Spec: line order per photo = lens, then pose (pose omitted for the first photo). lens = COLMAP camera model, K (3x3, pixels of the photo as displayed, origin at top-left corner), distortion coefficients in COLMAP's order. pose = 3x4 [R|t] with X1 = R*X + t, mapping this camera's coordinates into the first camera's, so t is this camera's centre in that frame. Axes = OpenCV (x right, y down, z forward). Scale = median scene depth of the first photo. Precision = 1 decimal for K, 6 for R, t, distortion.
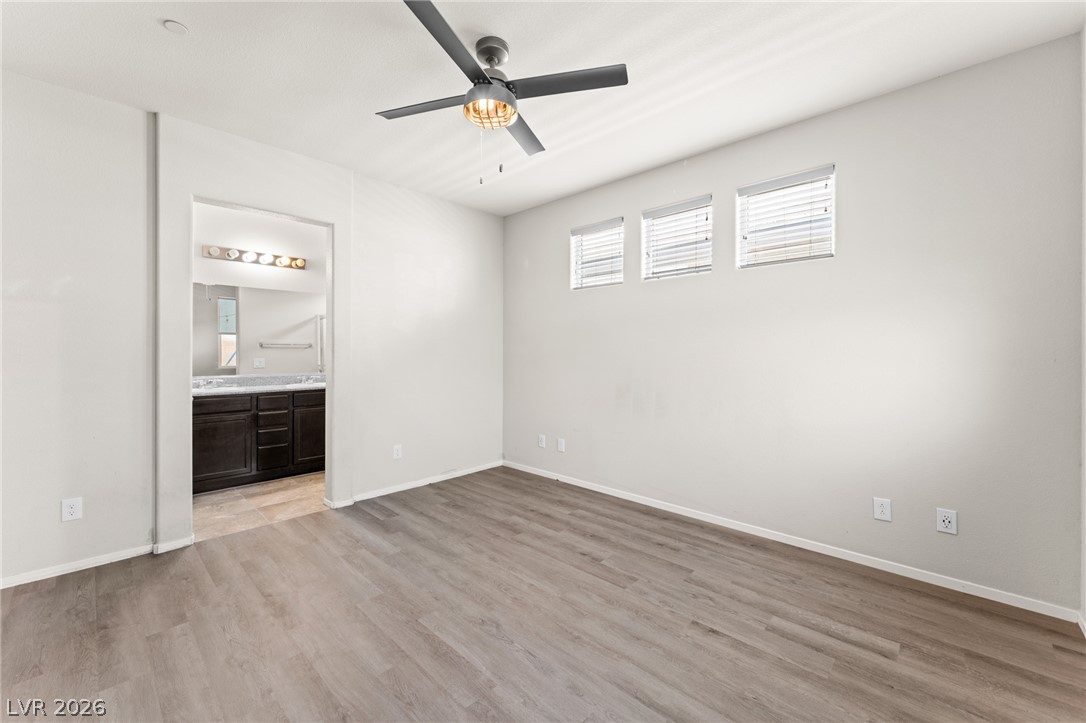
lens RADIAL K [[434.0, 0, 540.4], [0, 434.0, 355.1], [0, 0, 1]] dist [0.001818, -0.000545]
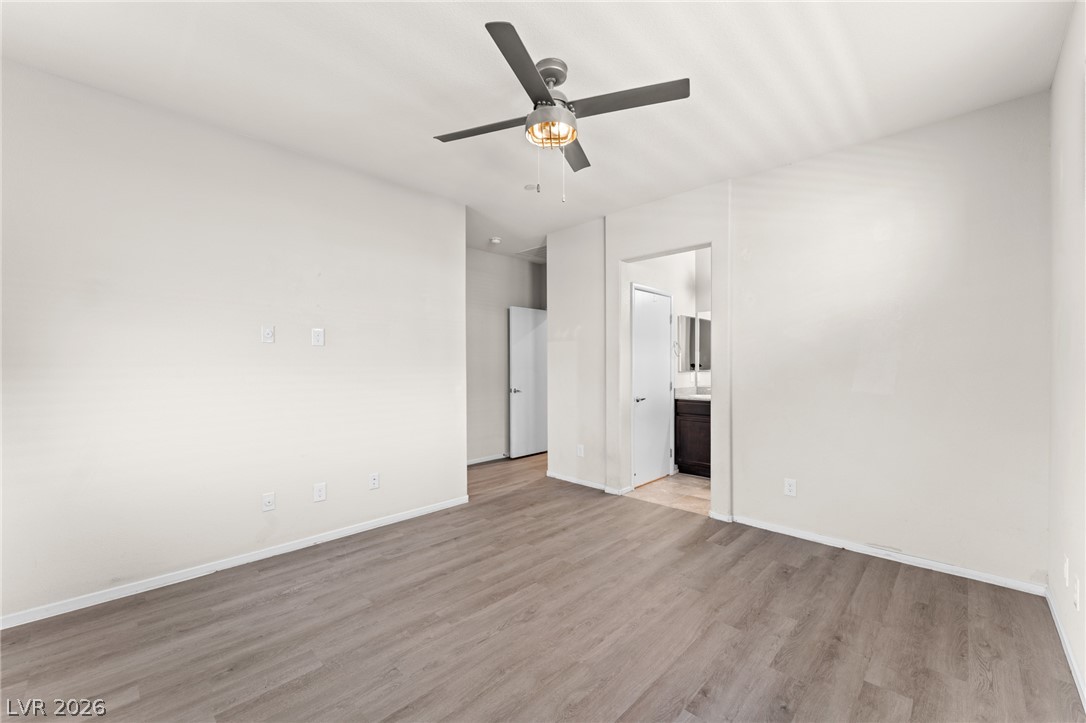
lens RADIAL K [[434.0, 0, 539.9], [0, 434.0, 365.0], [0, 0, 1]] dist [0.001818, -0.000545]
pose [[0.001263, -0.000988, -0.999999, 0.587991], [-0.005990, 0.999982, -0.000995, -0.006342], [0.999981, 0.005991, 0.001257, 0.619316]]
